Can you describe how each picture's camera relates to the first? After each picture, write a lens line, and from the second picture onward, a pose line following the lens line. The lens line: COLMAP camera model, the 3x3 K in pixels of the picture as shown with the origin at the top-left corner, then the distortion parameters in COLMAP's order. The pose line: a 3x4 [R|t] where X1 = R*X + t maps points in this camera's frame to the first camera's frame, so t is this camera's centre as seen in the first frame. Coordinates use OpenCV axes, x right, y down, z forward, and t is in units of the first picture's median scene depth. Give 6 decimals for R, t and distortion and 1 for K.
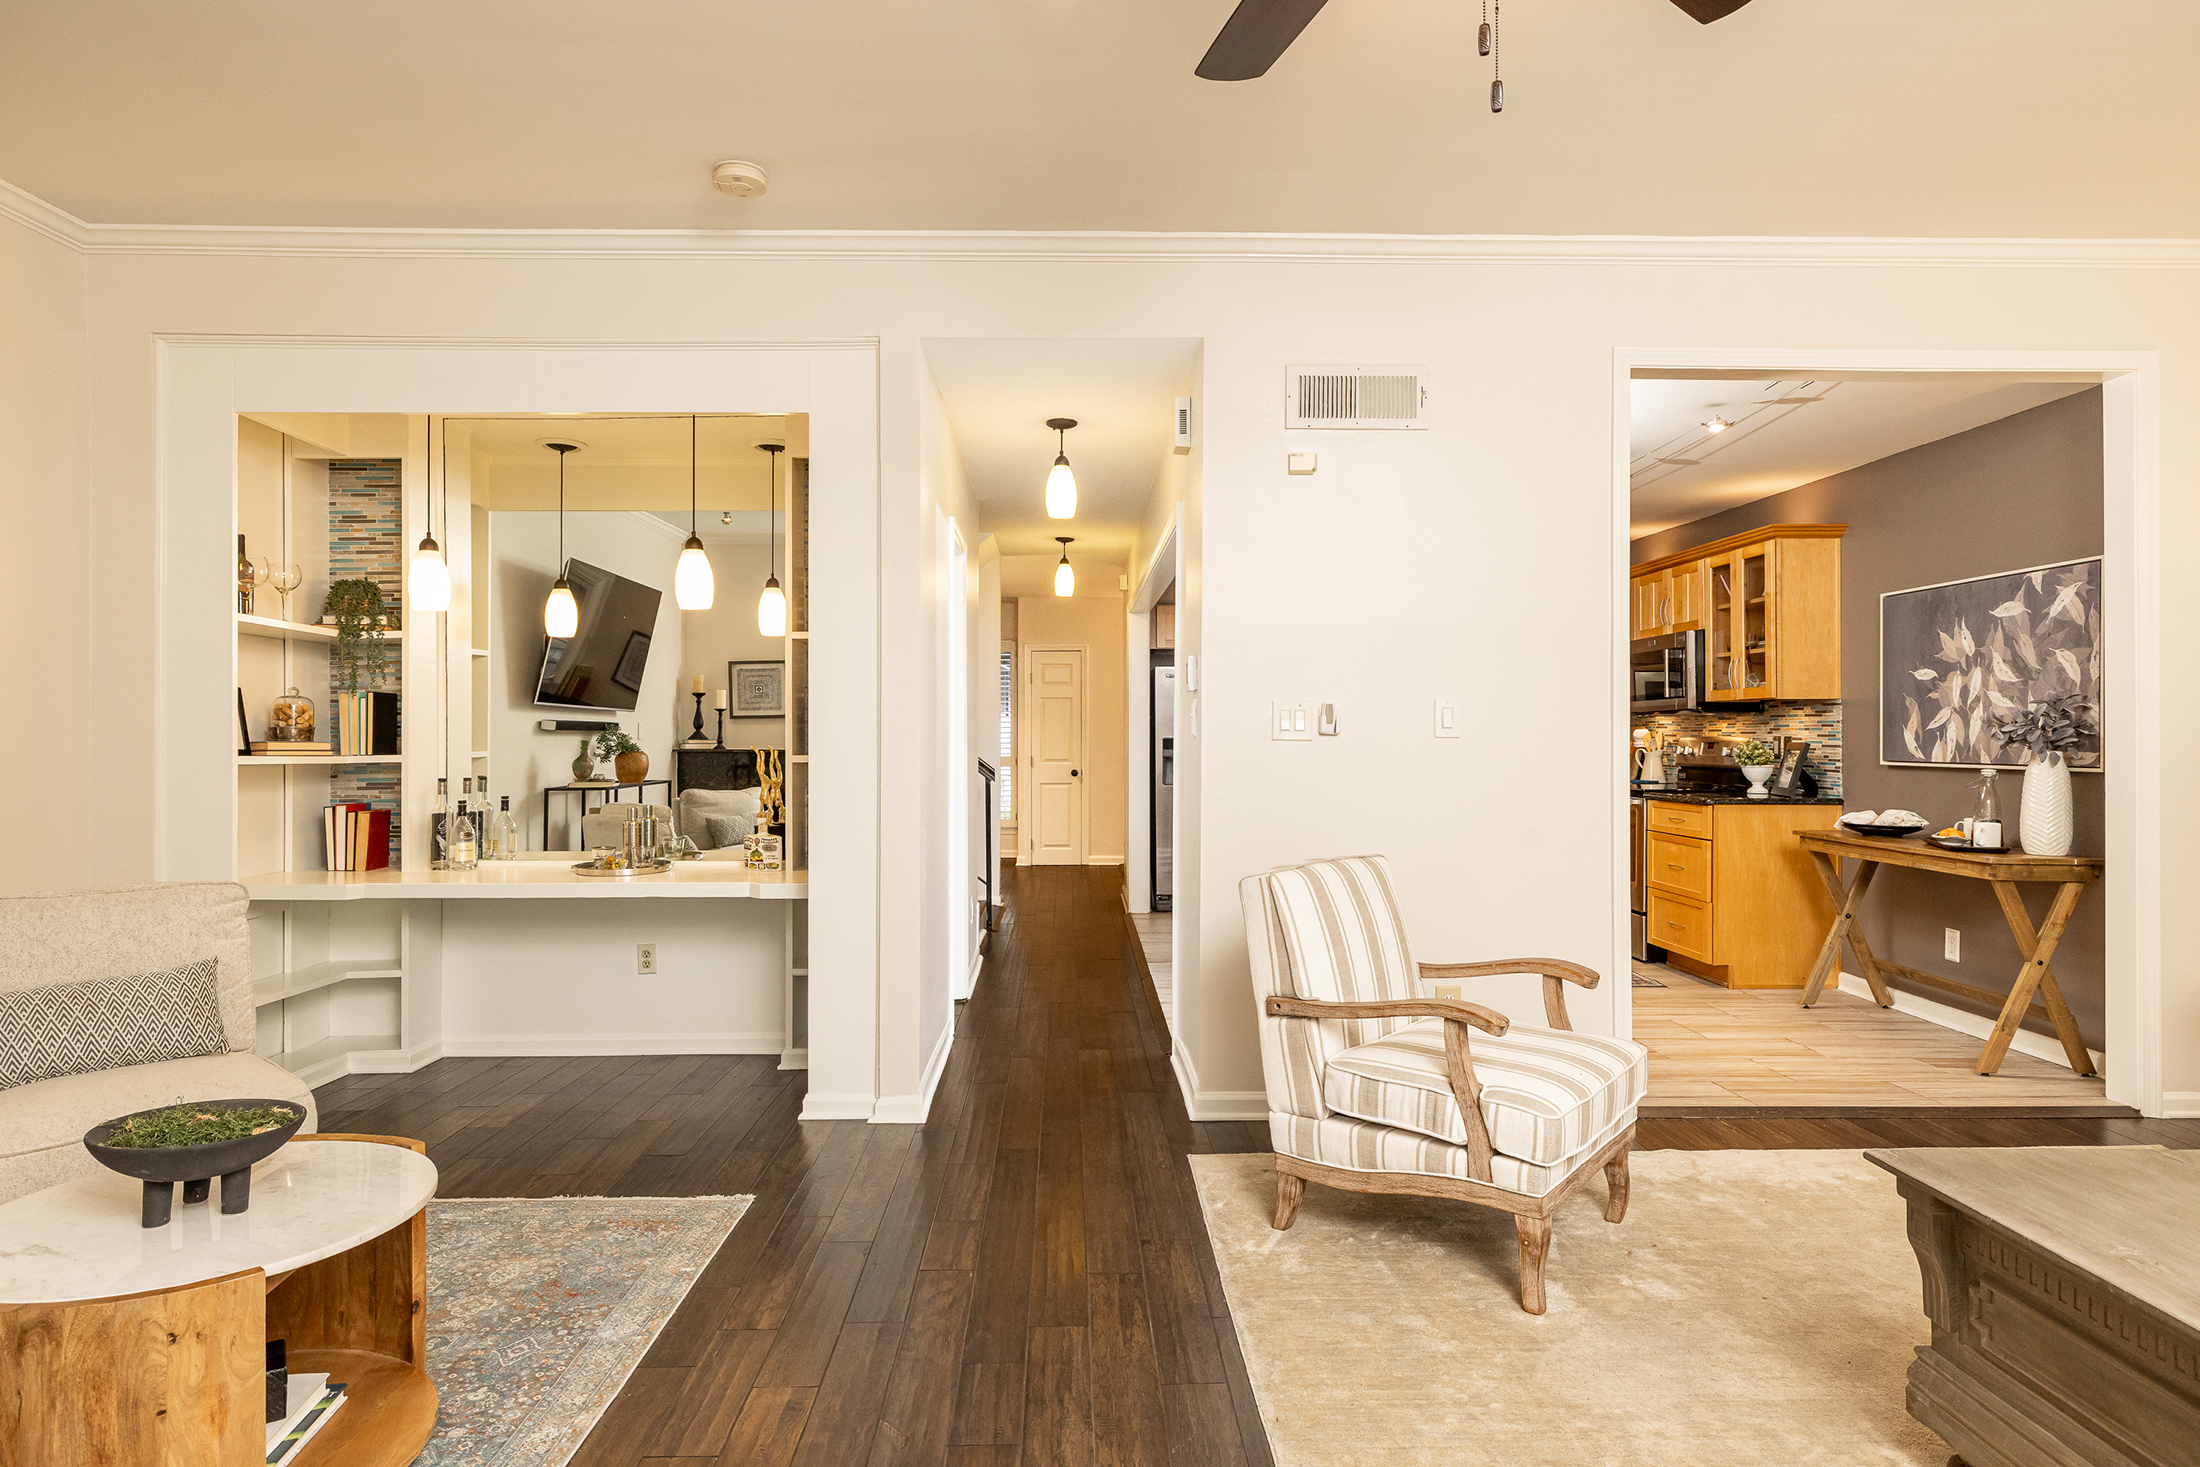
lens RADIAL K [[1229.7, 0, 1086.2], [0, 1229.7, 729.2], [0, 0, 1]] dist [-0.046810, -0.000333]
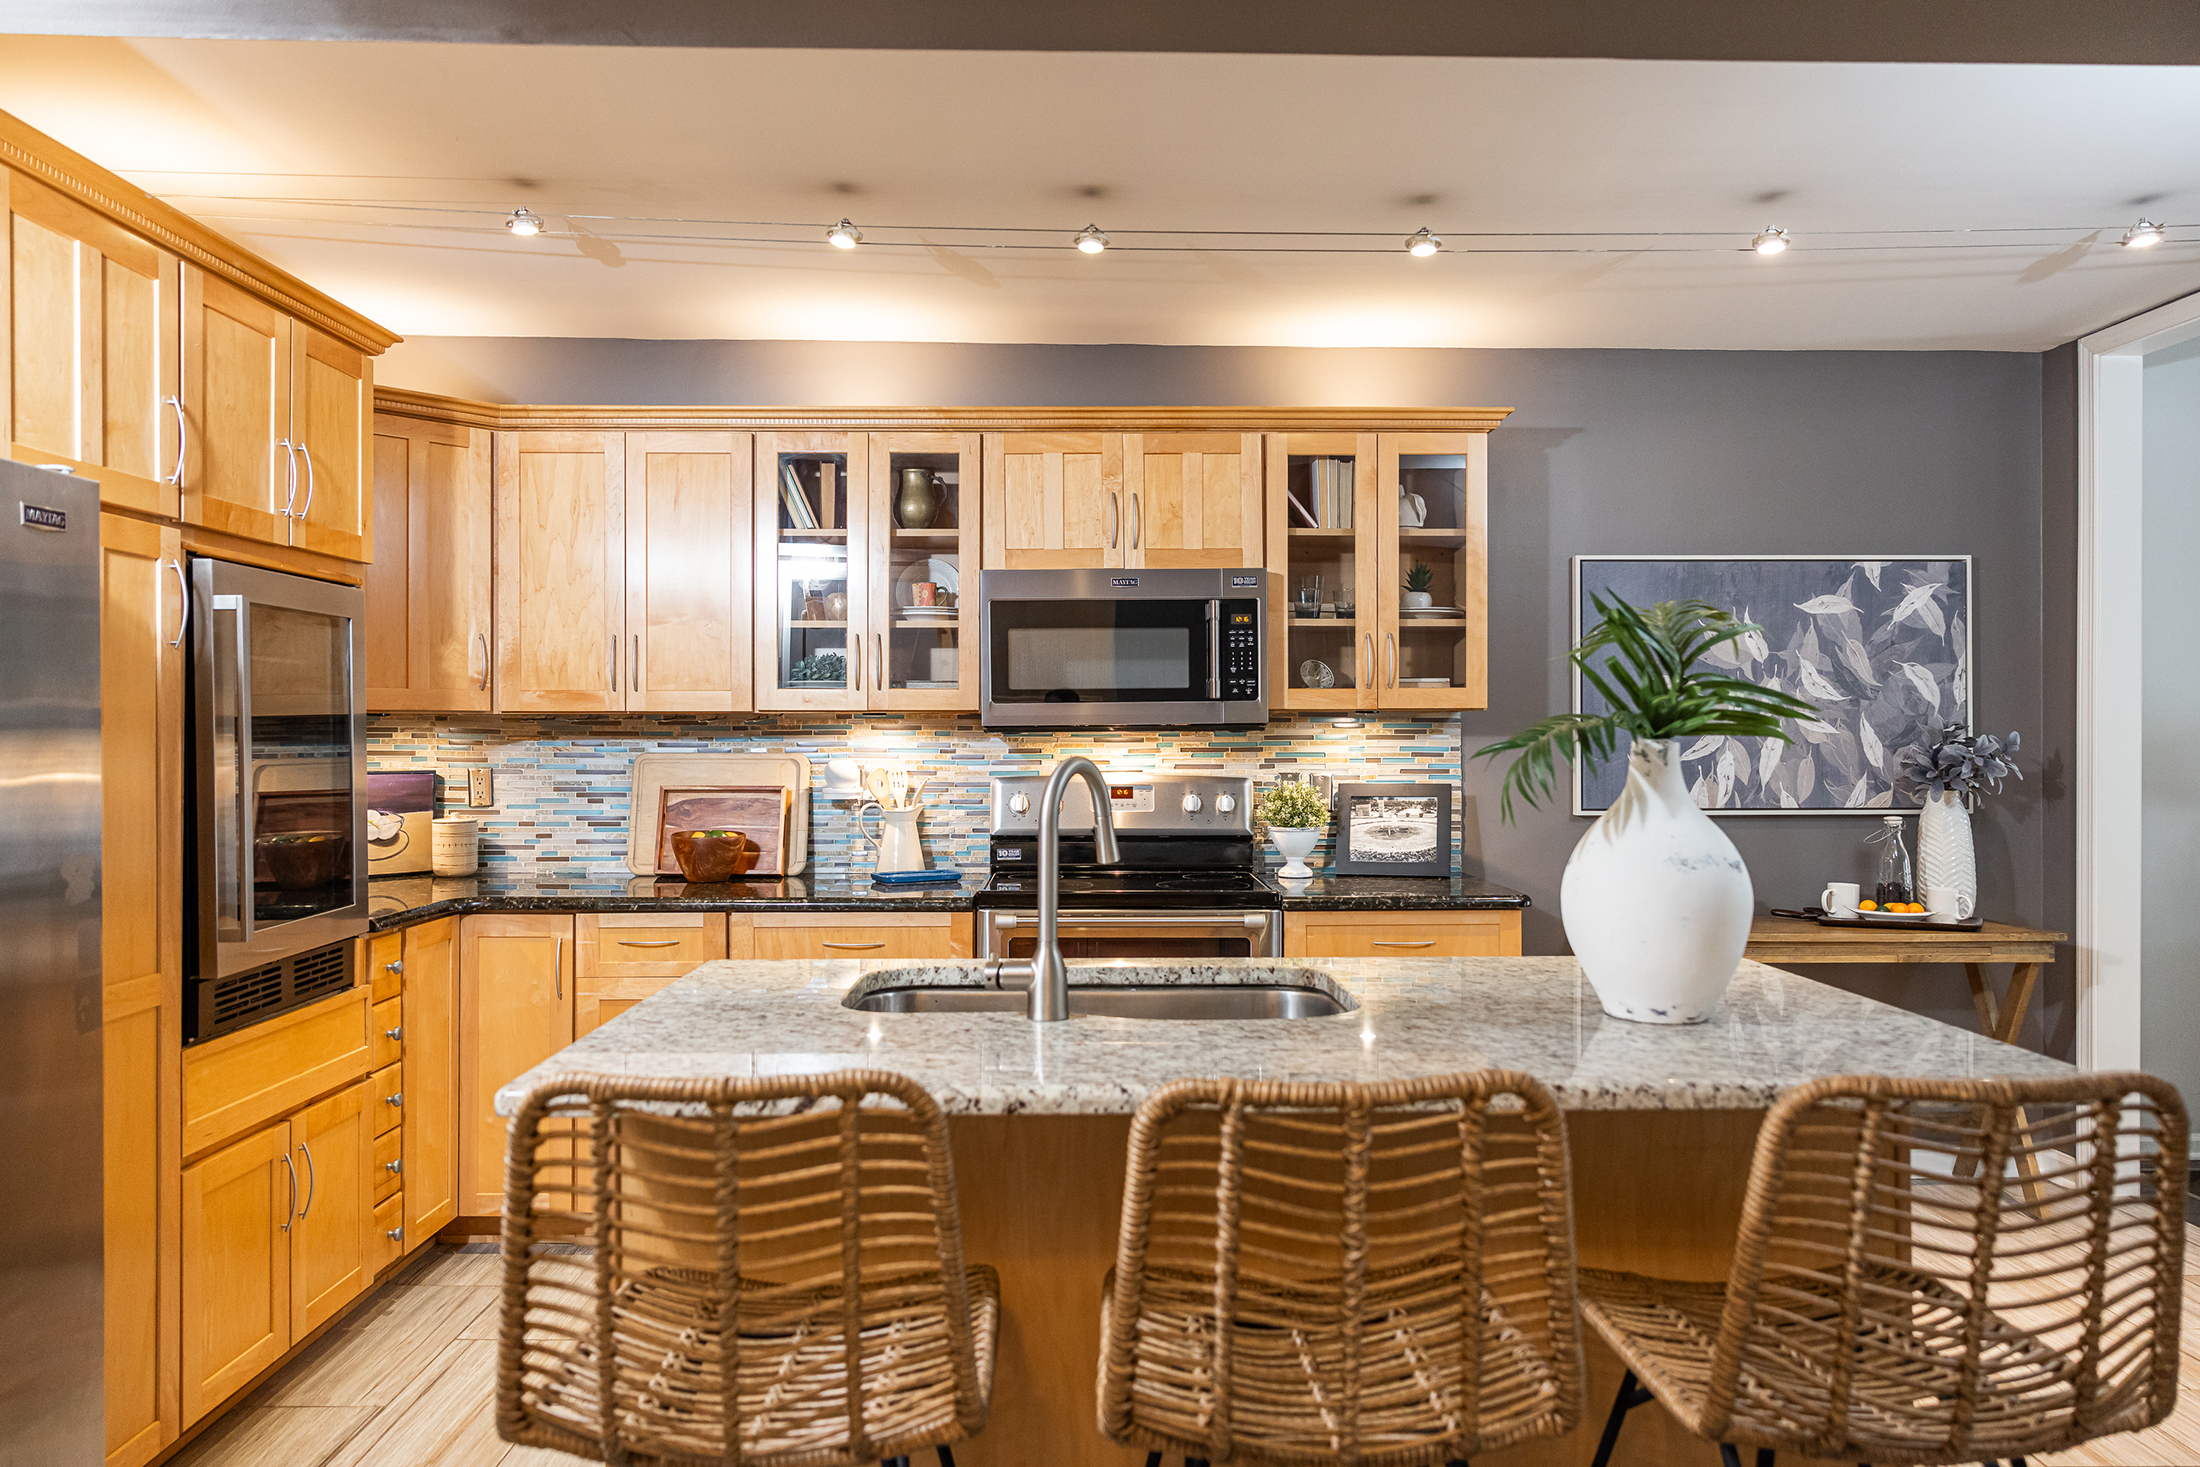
lens RADIAL K [[1519.6, 0, 1099.8], [0, 1519.6, 735.1], [0, 0, 1]] dist [0.001562, 0.000195]
pose [[-0.006449, -0.003243, 0.999974, -0.103695], [-0.003698, 0.999988, 0.003219, -0.009849], [-0.999972, -0.003677, -0.006461, 0.777445]]
